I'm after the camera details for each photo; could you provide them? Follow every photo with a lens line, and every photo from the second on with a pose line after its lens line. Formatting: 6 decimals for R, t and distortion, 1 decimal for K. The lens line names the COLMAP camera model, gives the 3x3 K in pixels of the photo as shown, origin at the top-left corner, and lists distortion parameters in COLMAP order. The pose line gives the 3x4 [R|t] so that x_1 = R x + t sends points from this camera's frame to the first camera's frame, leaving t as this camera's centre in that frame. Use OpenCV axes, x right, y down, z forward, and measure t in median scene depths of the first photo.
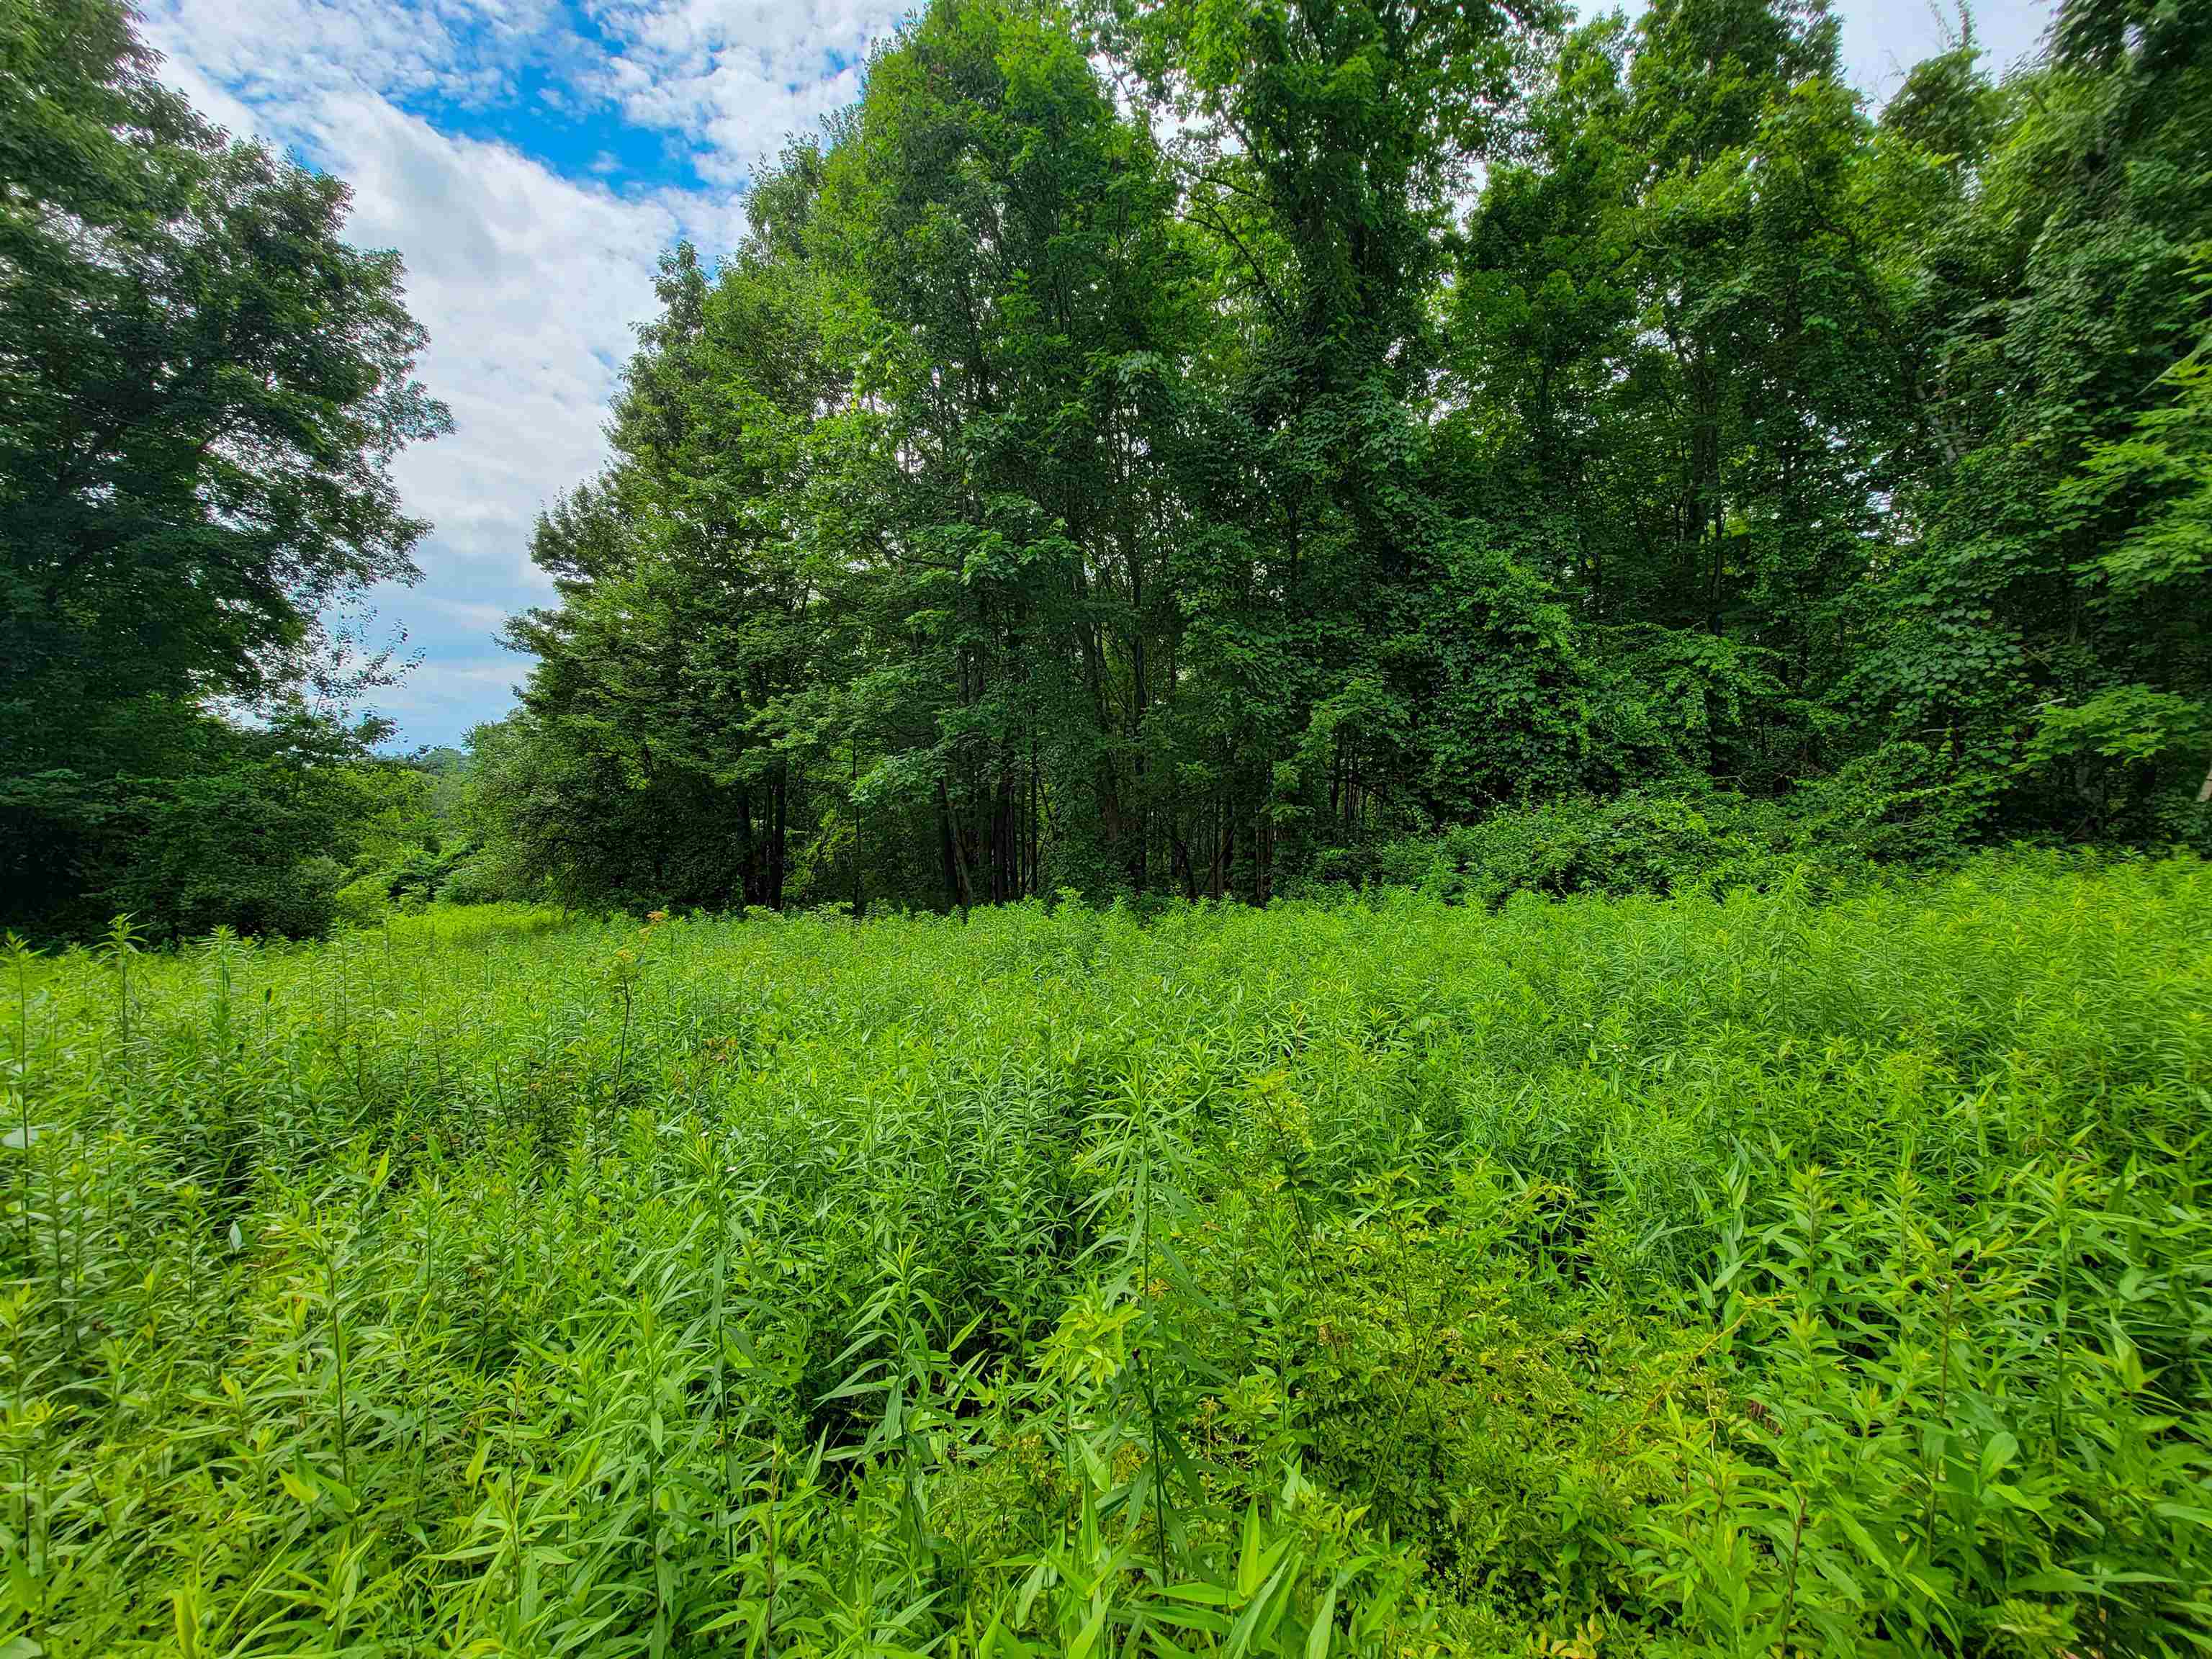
lens RADIAL K [[878.4, 0, 1125.3], [0, 878.4, 842.7], [0, 0, 1]] dist [-0.010708, -0.000069]
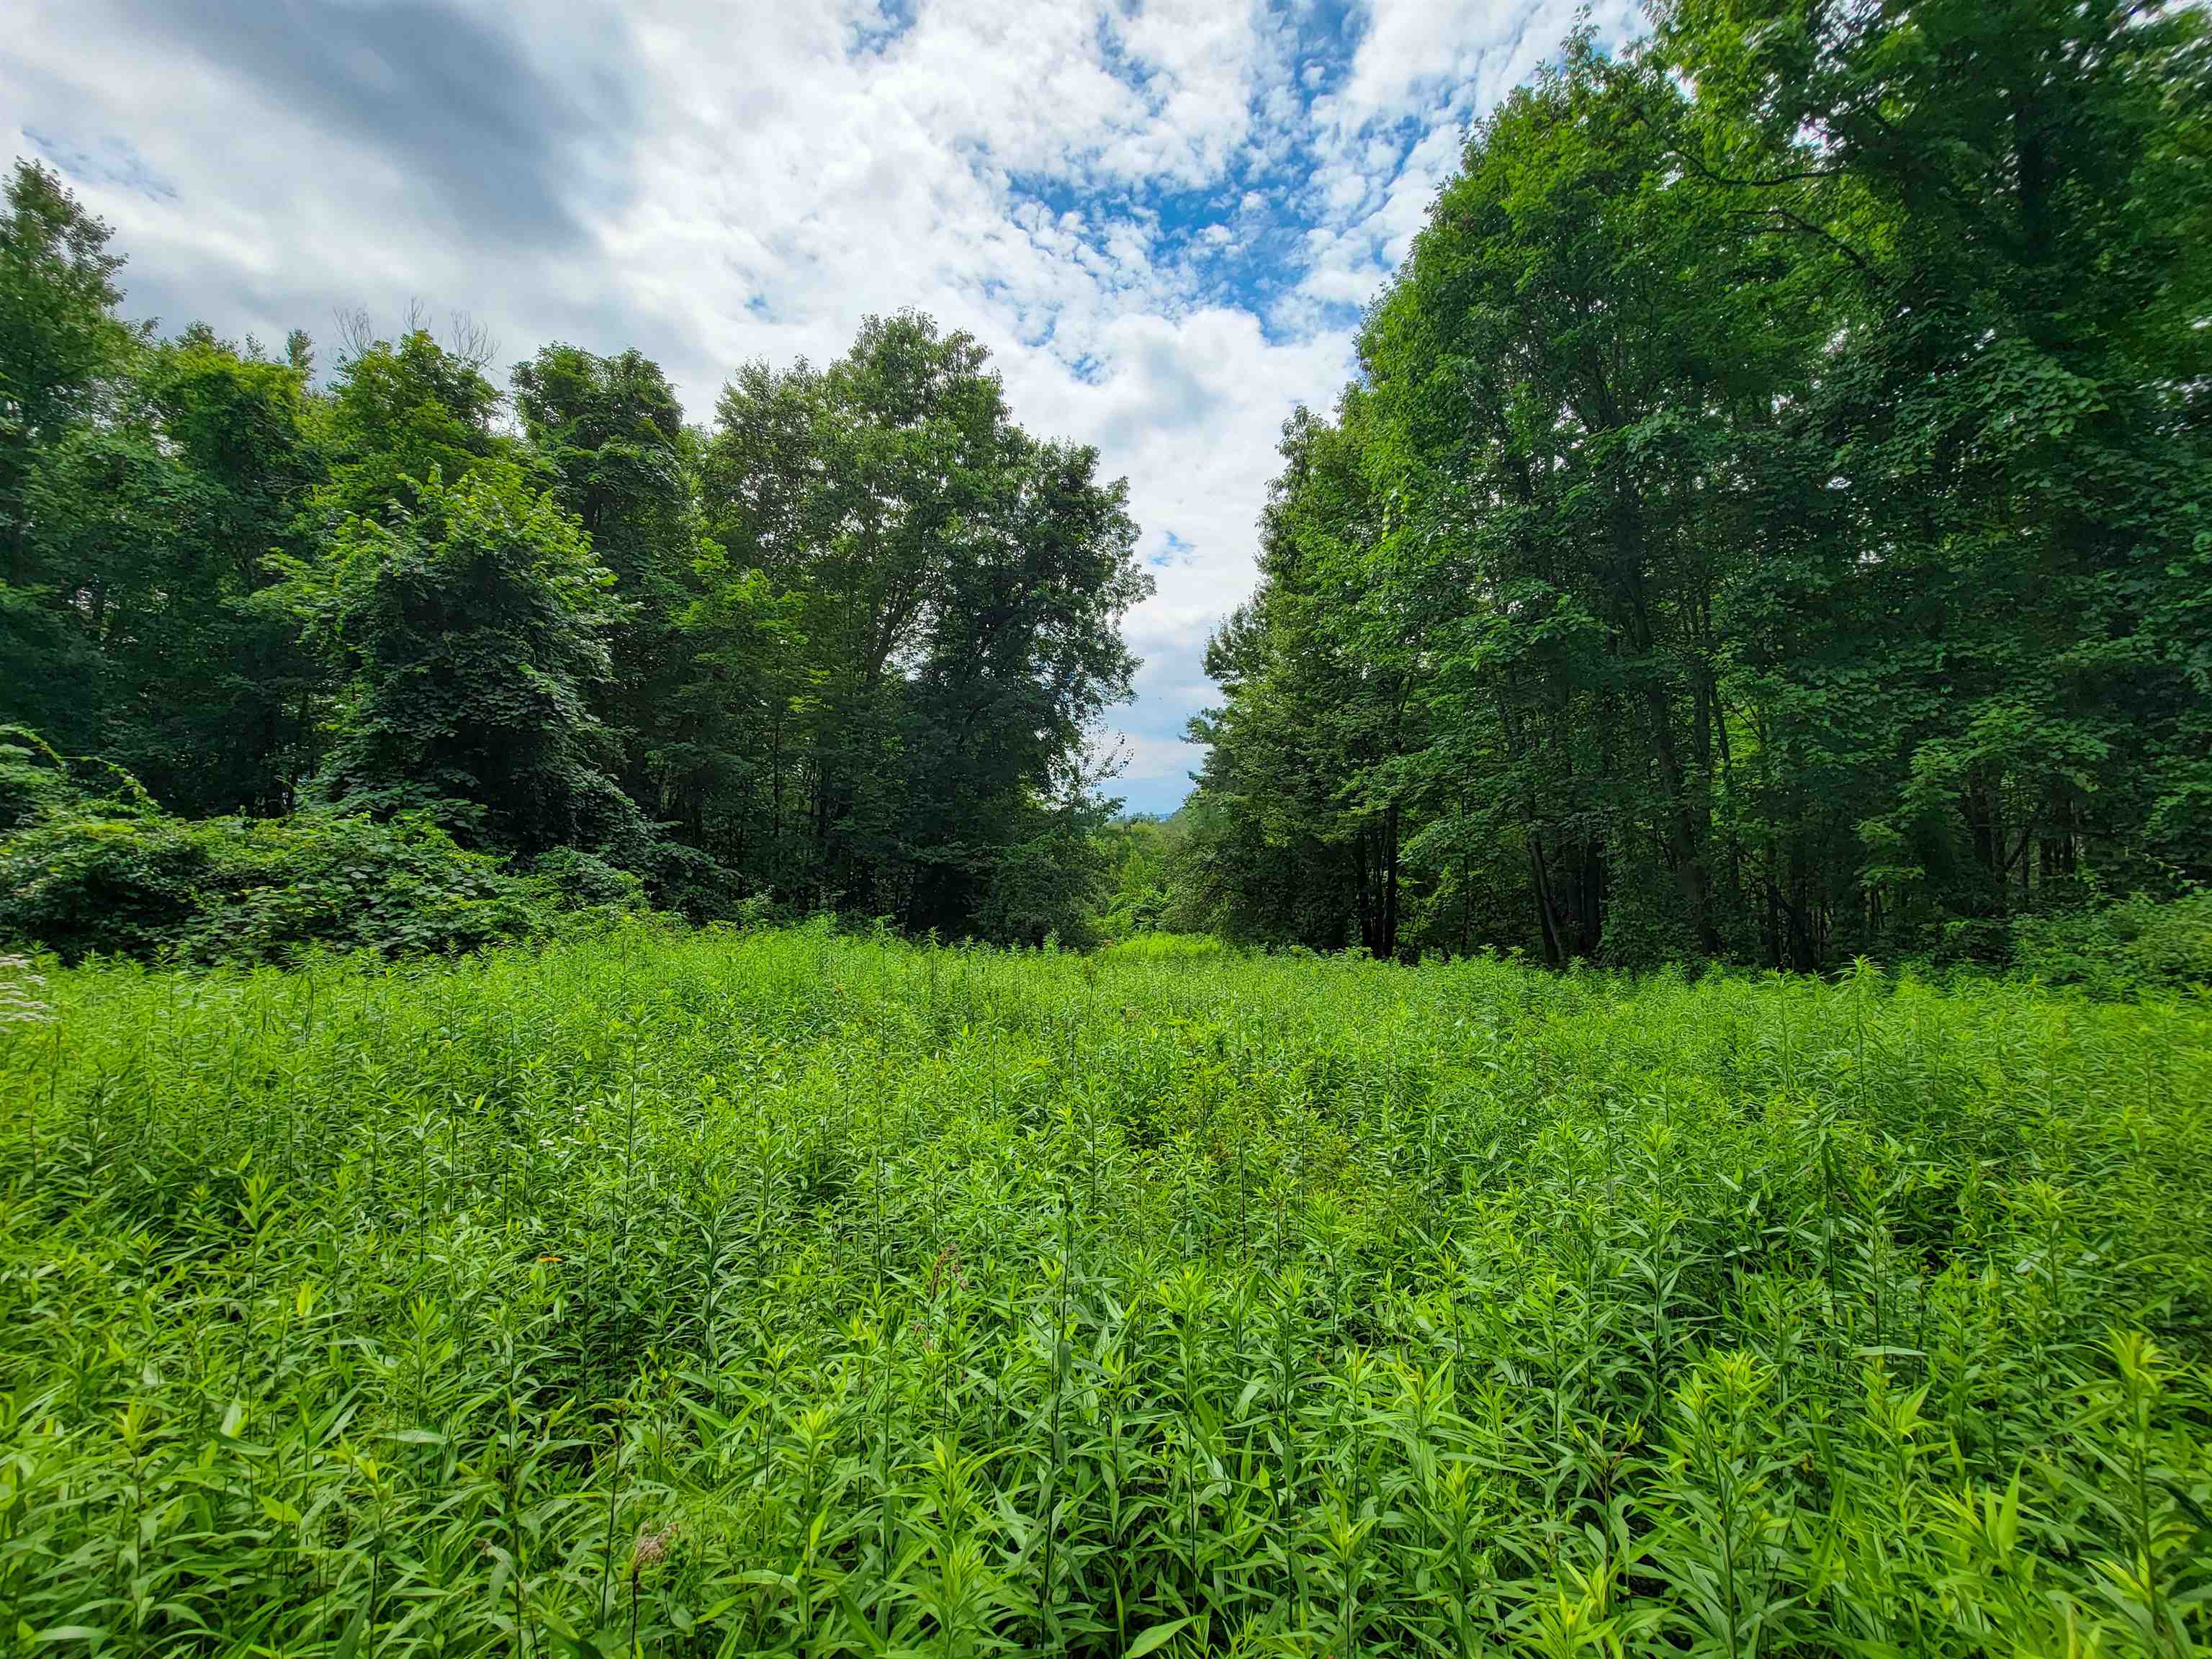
lens RADIAL K [[878.4, 0, 1125.3], [0, 878.4, 842.7], [0, 0, 1]] dist [-0.010708, -0.000069]
pose [[0.751290, -0.012516, -0.659853, 0.116469], [-0.023438, 0.998683, -0.045629, -0.007158], [0.659556, 0.049746, 0.750008, -0.065395]]
